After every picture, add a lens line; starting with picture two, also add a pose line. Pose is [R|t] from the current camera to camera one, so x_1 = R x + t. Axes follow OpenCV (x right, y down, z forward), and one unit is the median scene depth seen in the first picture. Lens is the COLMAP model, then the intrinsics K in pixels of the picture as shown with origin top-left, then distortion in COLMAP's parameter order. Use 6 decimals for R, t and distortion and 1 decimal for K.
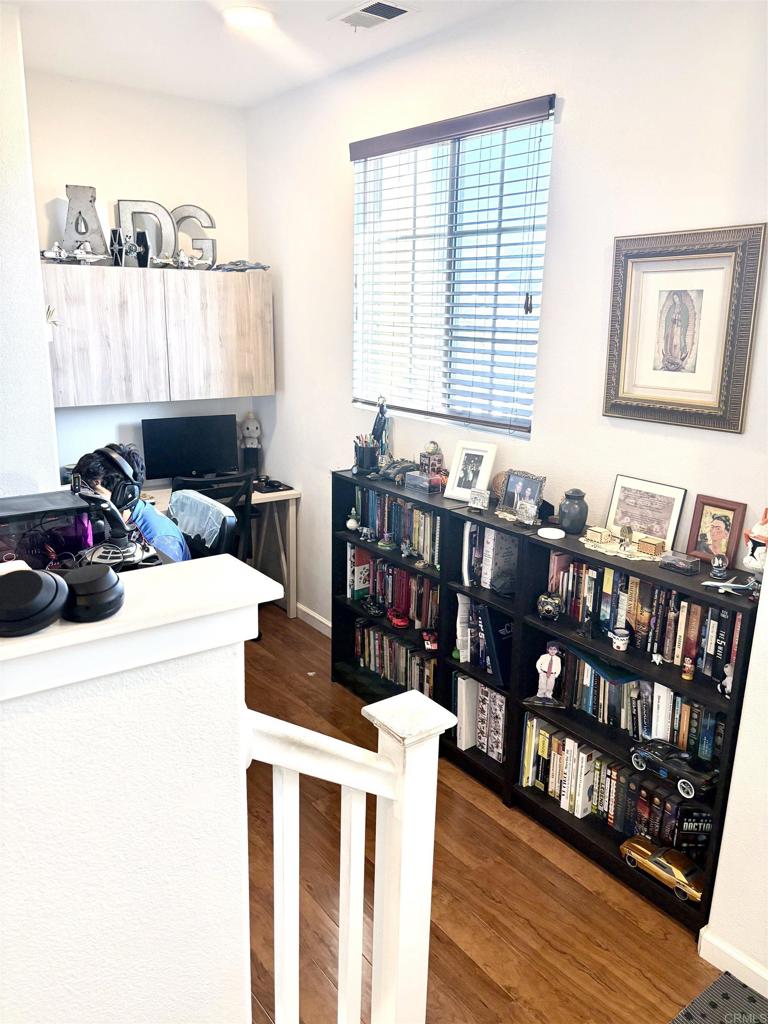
lens RADIAL K [[778.4, 0, 388.7], [0, 778.4, 516.5], [0, 0, 1]] dist [0.038114, -0.042278]
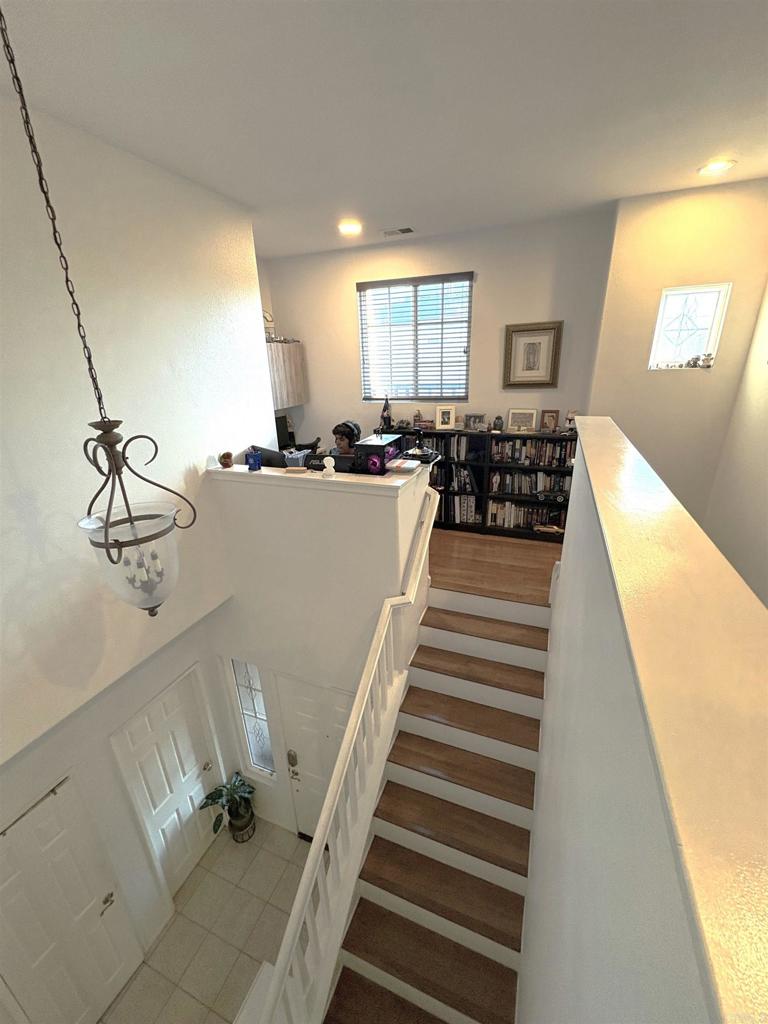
lens RADIAL K [[409.0, 0, 384.5], [0, 409.0, 512.2], [0, 0, 1]] dist [0.002140, 0.000238]
pose [[0.858174, -0.219311, 0.464156, -0.902978], [0.179498, 0.975272, 0.128939, 0.041701], [-0.480956, -0.027337, 0.876318, -0.127050]]
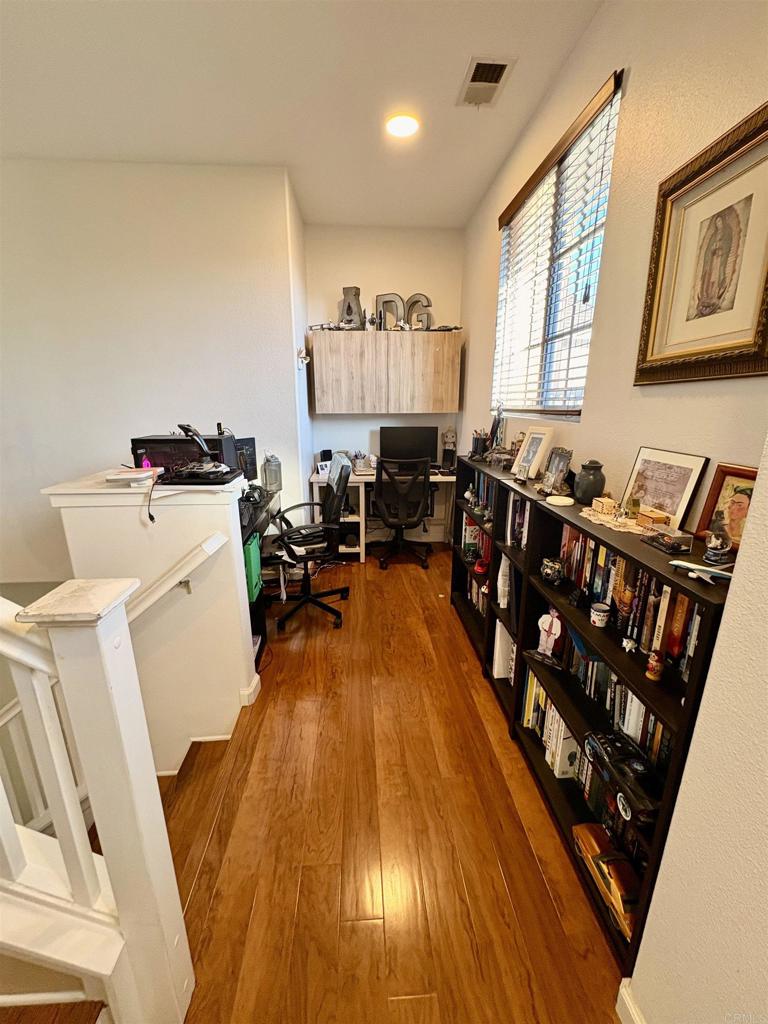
lens RADIAL K [[409.0, 0, 384.5], [0, 409.0, 512.2], [0, 0, 1]] dist [0.002140, 0.000238]
pose [[0.836117, 0.125205, -0.534071, 0.307066], [-0.127507, 0.991296, 0.032774, 0.048776], [0.533526, 0.040695, 0.844804, 0.414522]]
